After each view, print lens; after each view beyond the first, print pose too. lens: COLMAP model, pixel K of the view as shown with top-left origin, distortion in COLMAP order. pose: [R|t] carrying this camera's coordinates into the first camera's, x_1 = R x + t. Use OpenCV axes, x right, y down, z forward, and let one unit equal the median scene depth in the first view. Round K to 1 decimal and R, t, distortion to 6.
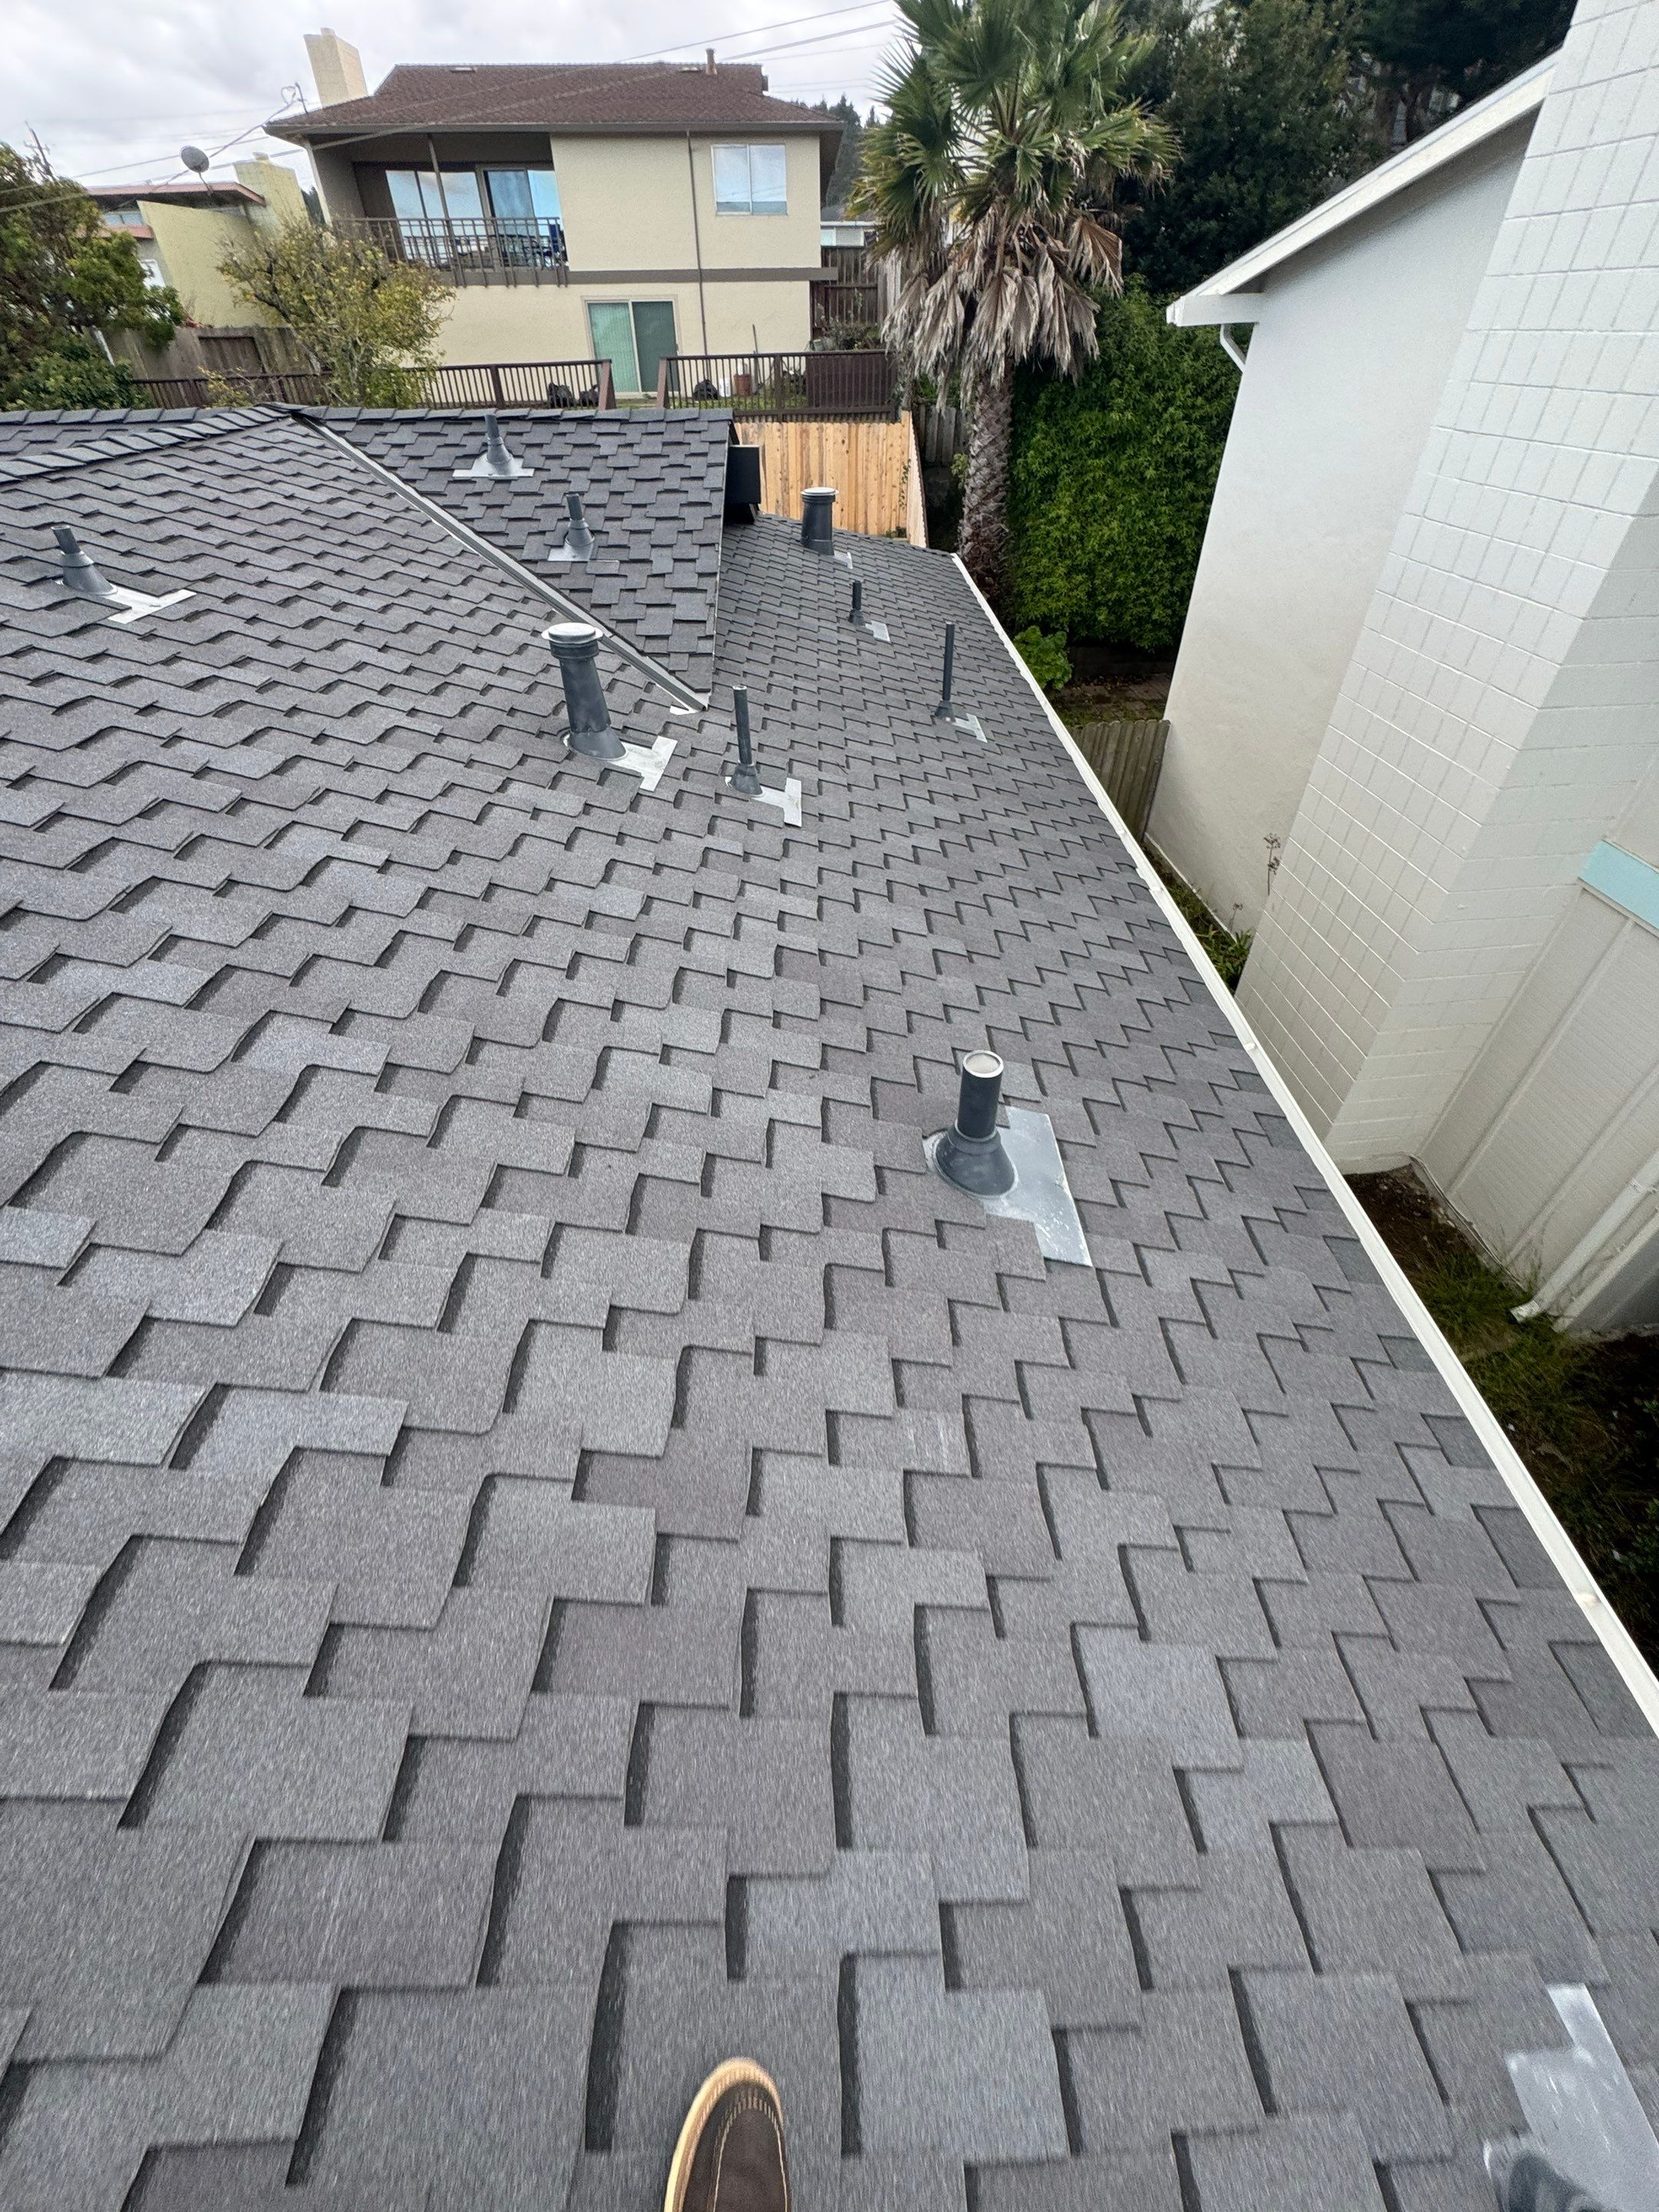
lens RADIAL K [[887.9, 0, 825.8], [0, 887.9, 1109.7], [0, 0, 1]] dist [0.000031, -0.000231]
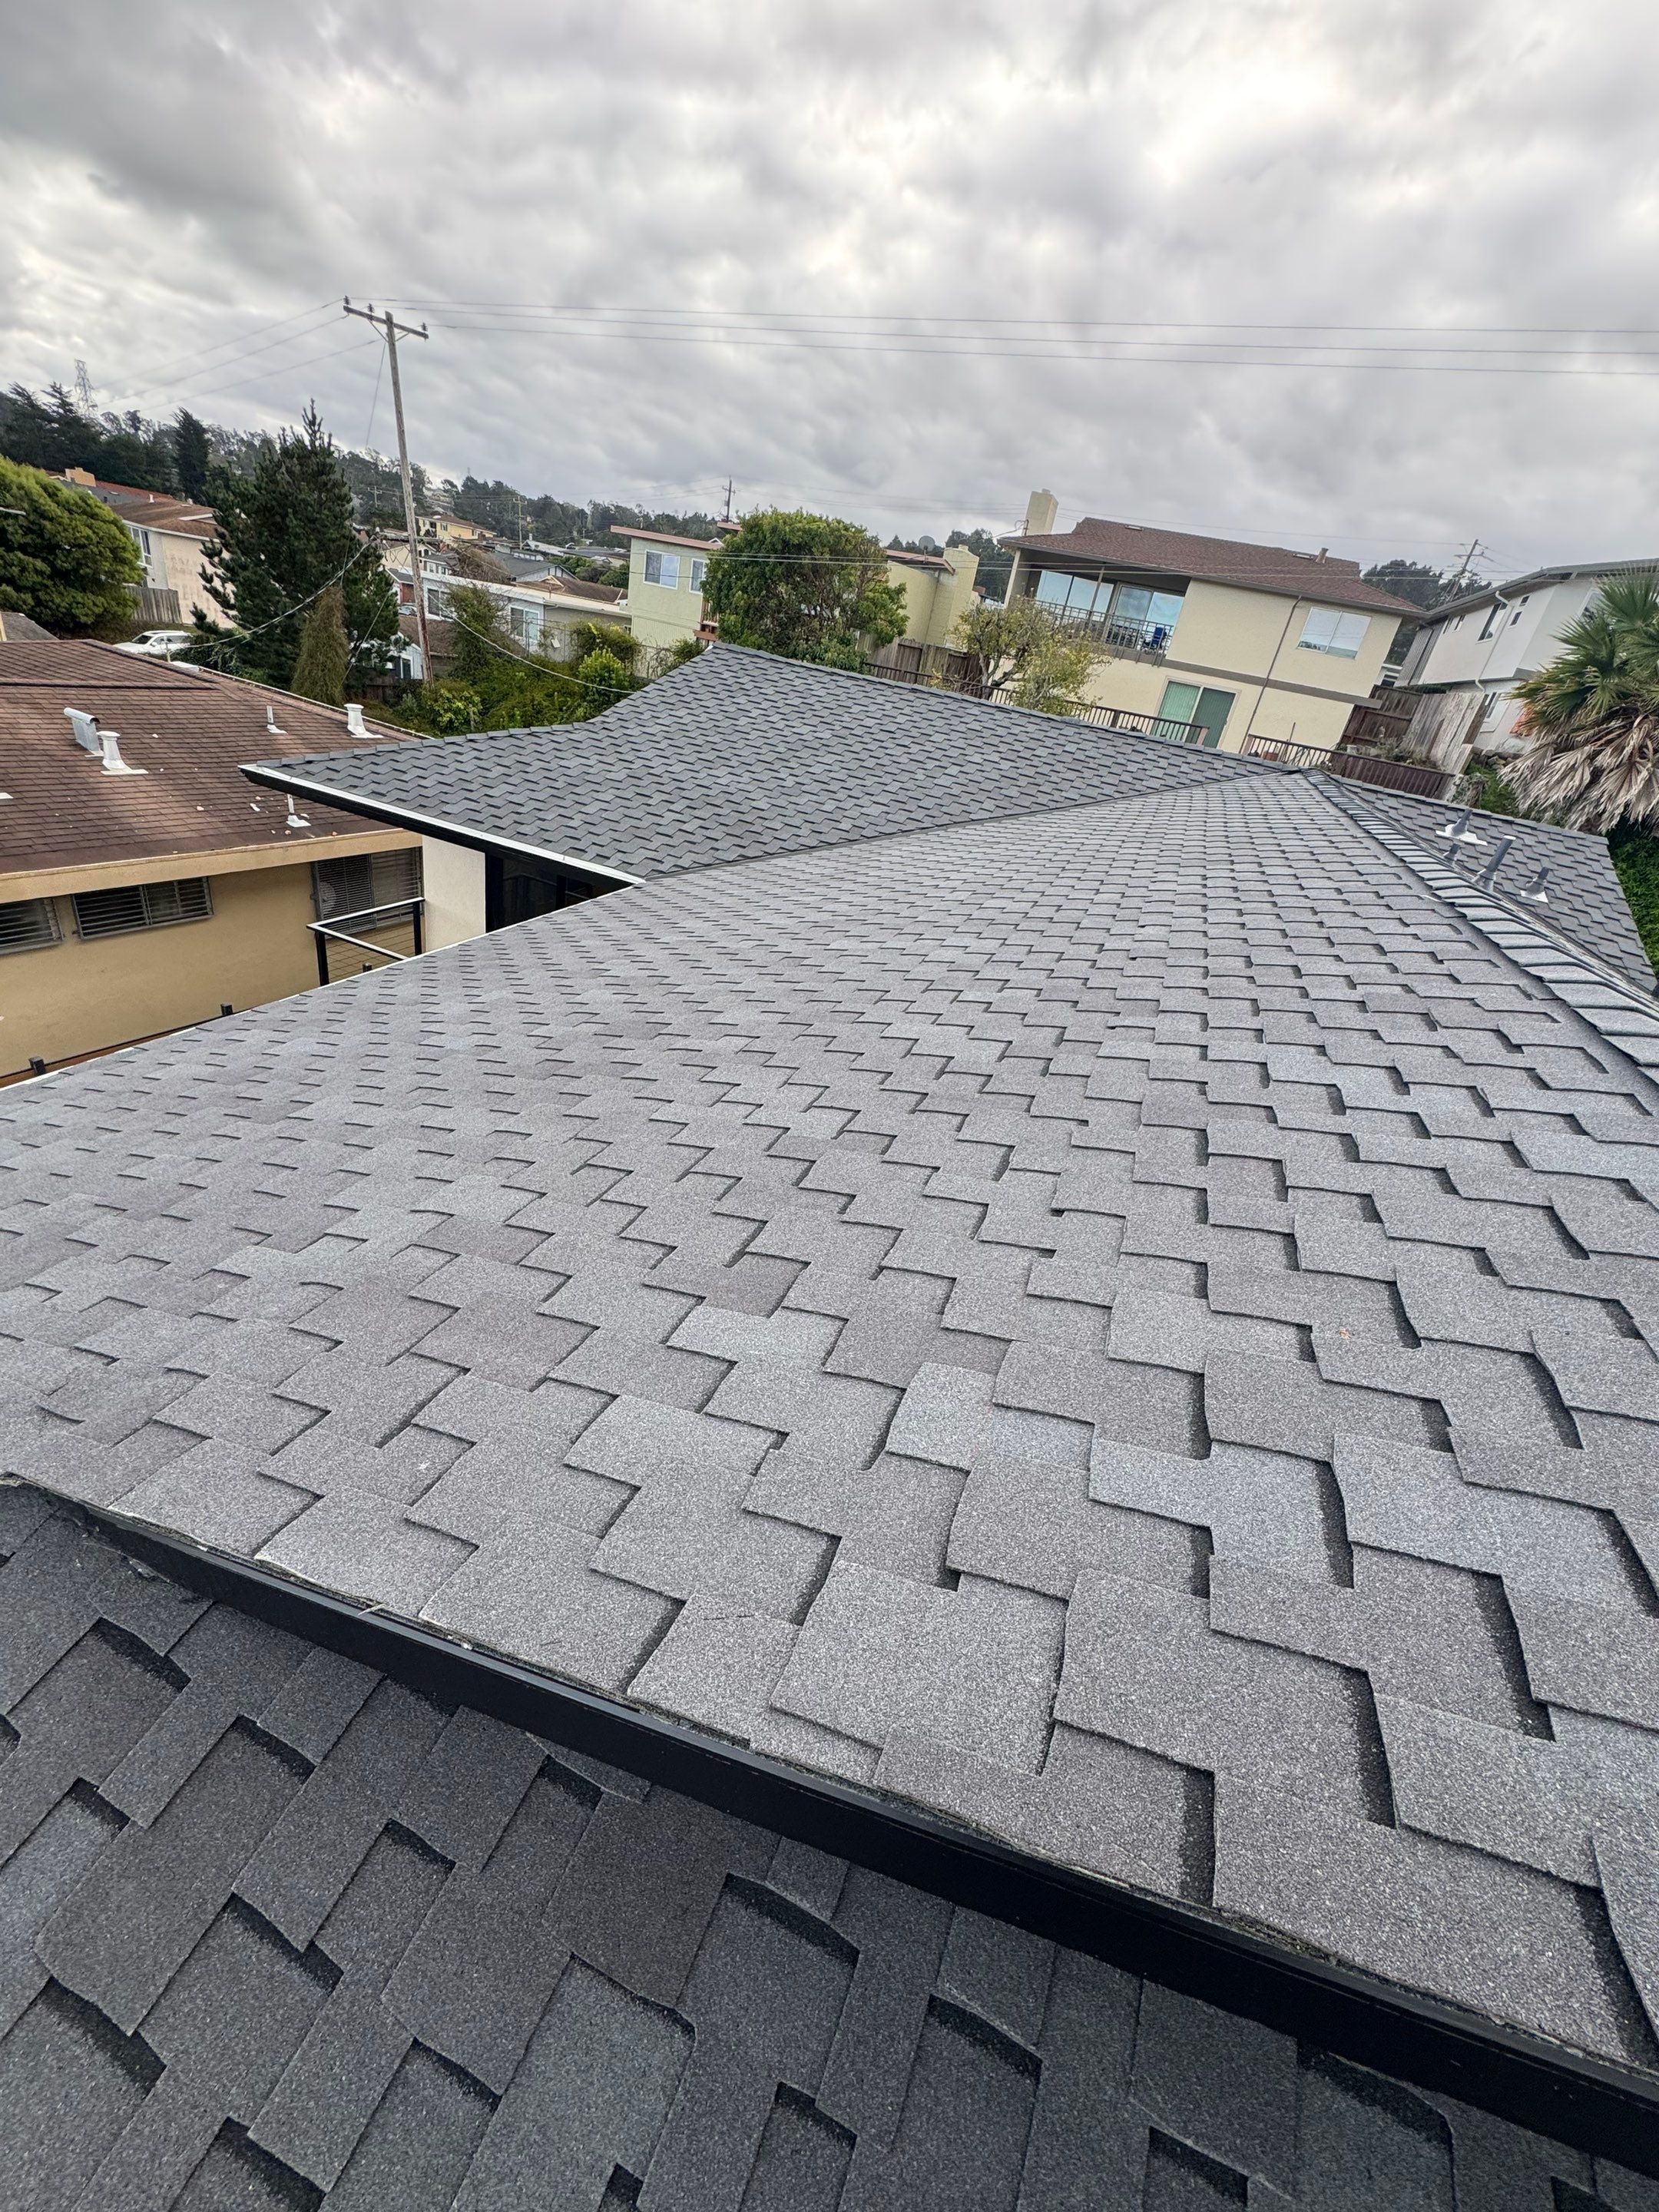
lens RADIAL K [[887.9, 0, 823.4], [0, 887.9, 1101.3], [0, 0, 1]] dist [0.000031, -0.000231]
pose [[0.906834, 0.334951, -0.255851, -0.350320], [-0.390025, 0.896979, -0.208108, 0.206095], [0.159787, 0.288508, 0.944050, -0.239688]]
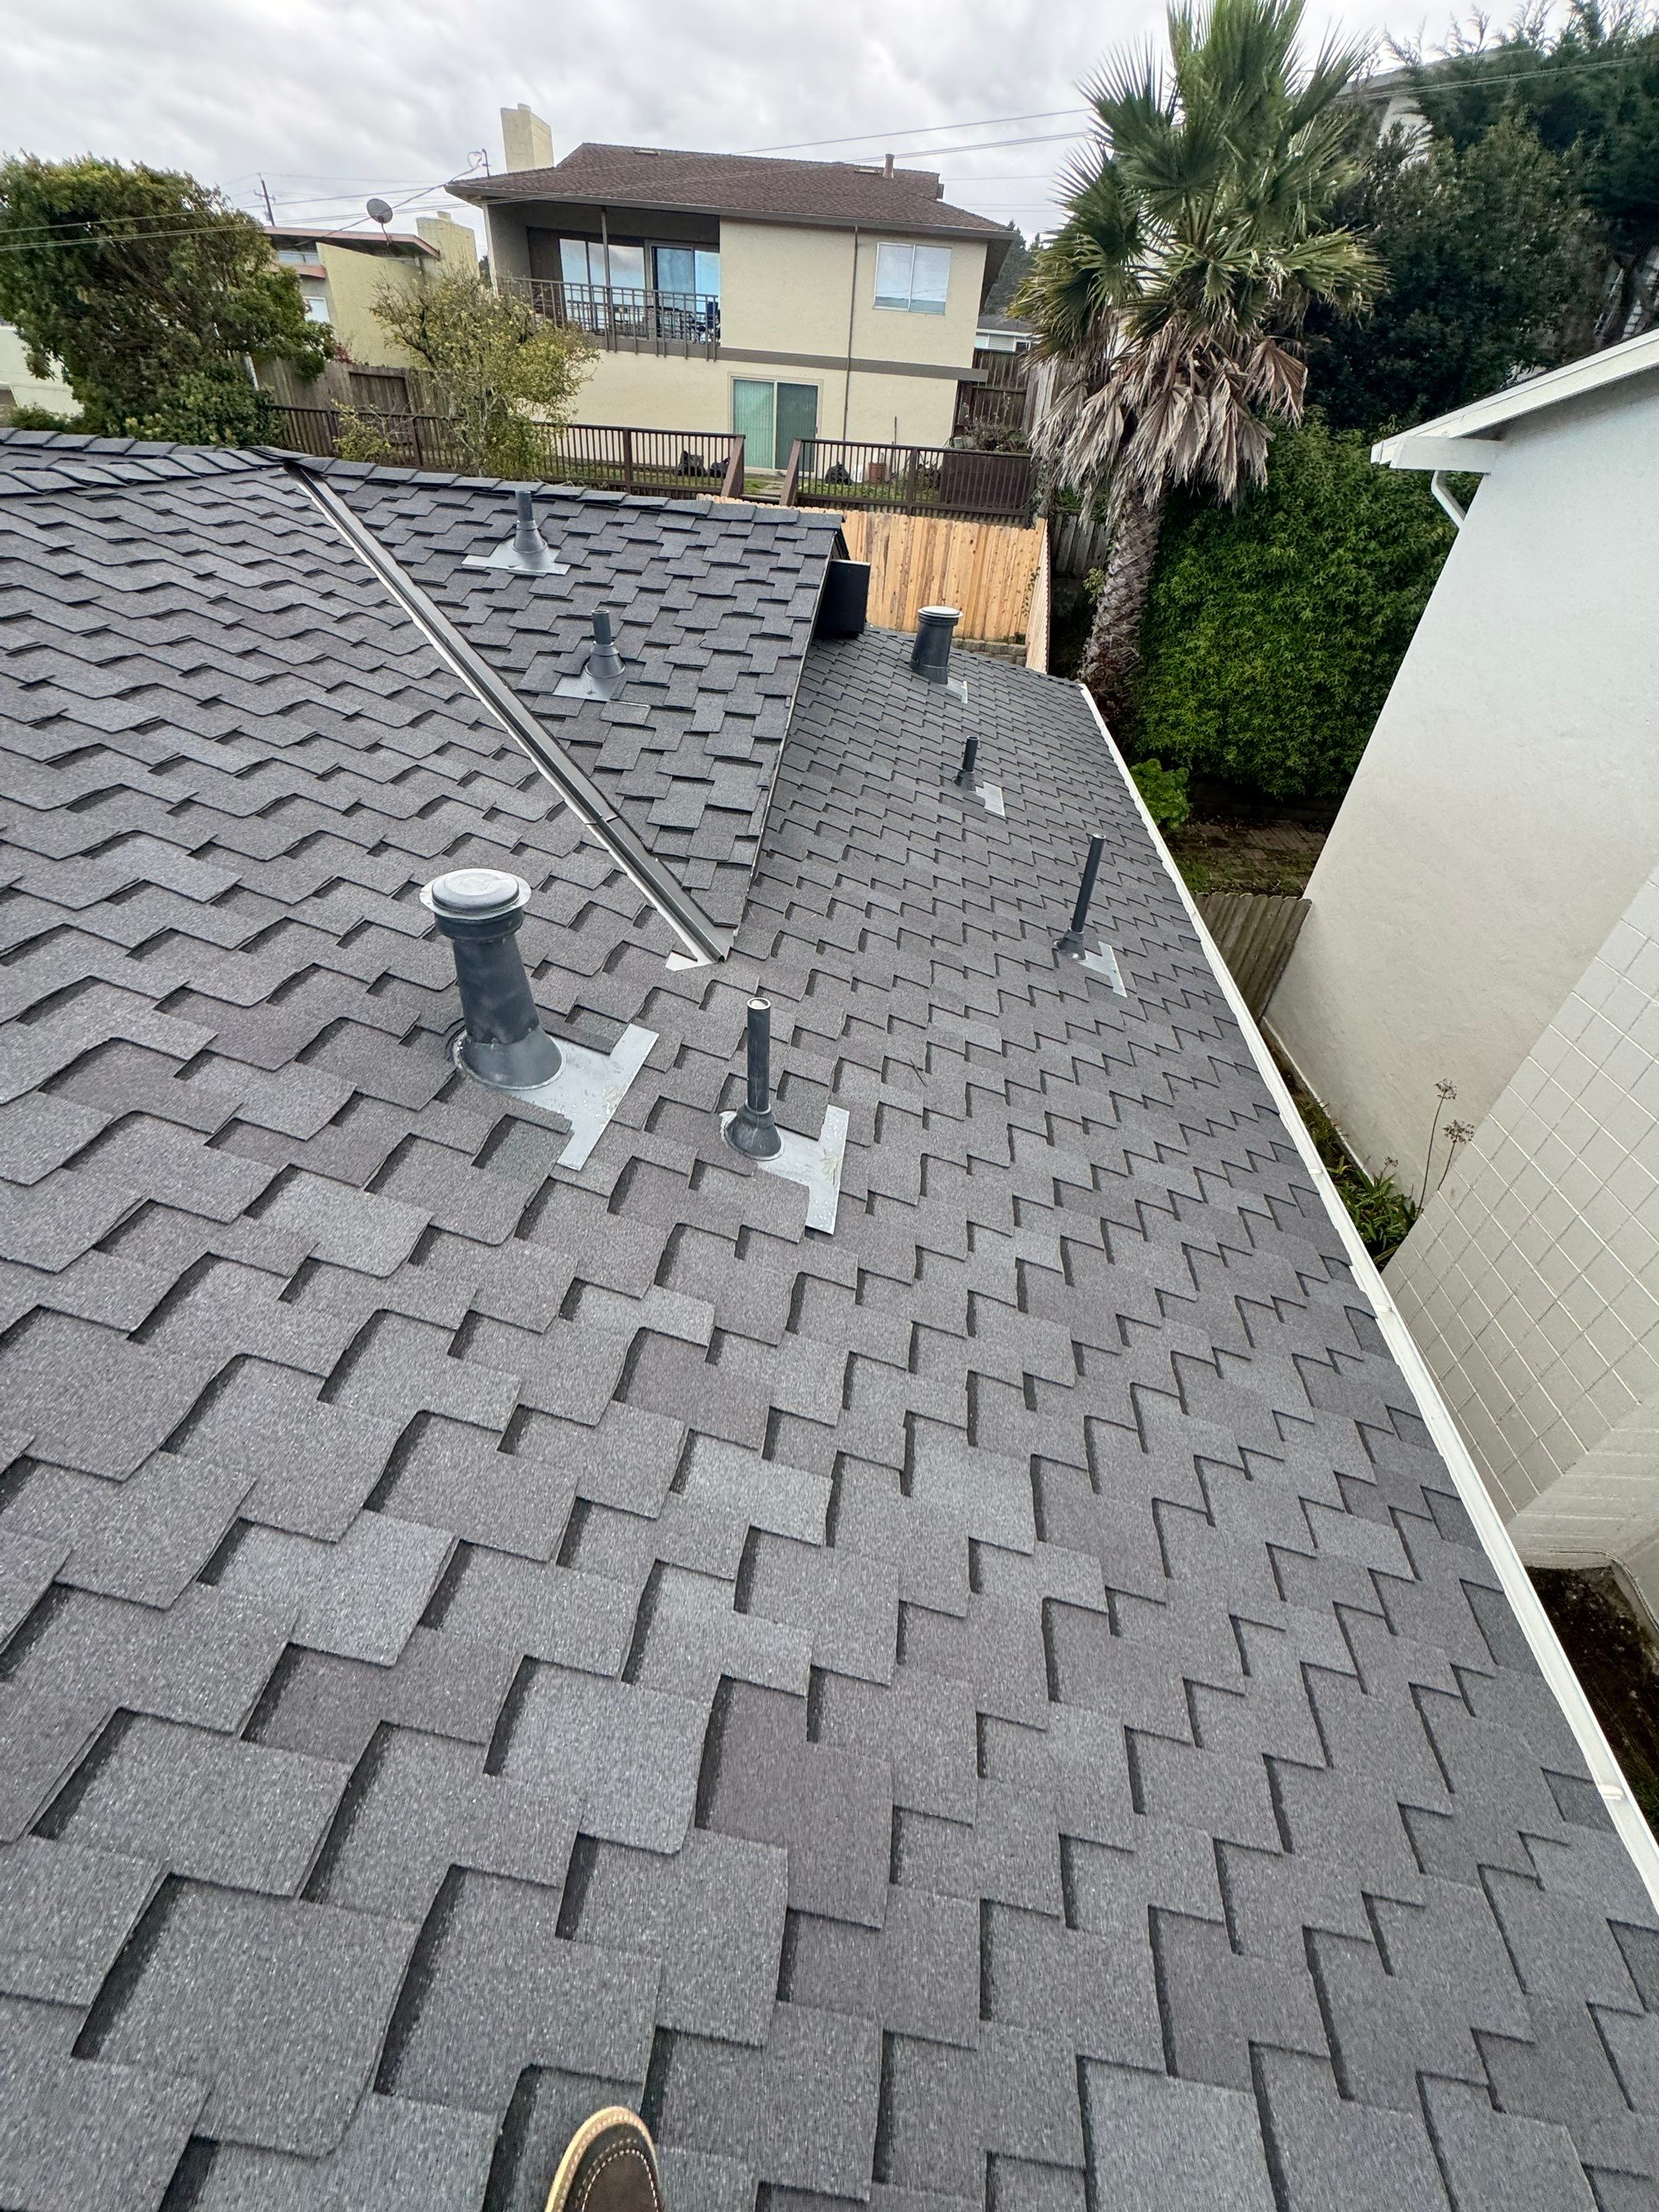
lens RADIAL K [[887.9, 0, 827.8], [0, 887.9, 1105.3], [0, 0, 1]] dist [0.000031, -0.000231]
pose [[0.989199, 0.138278, -0.048624, -0.004209], [-0.141107, 0.988140, -0.060571, -0.106131], [0.039671, 0.066778, 0.996979, 0.119785]]
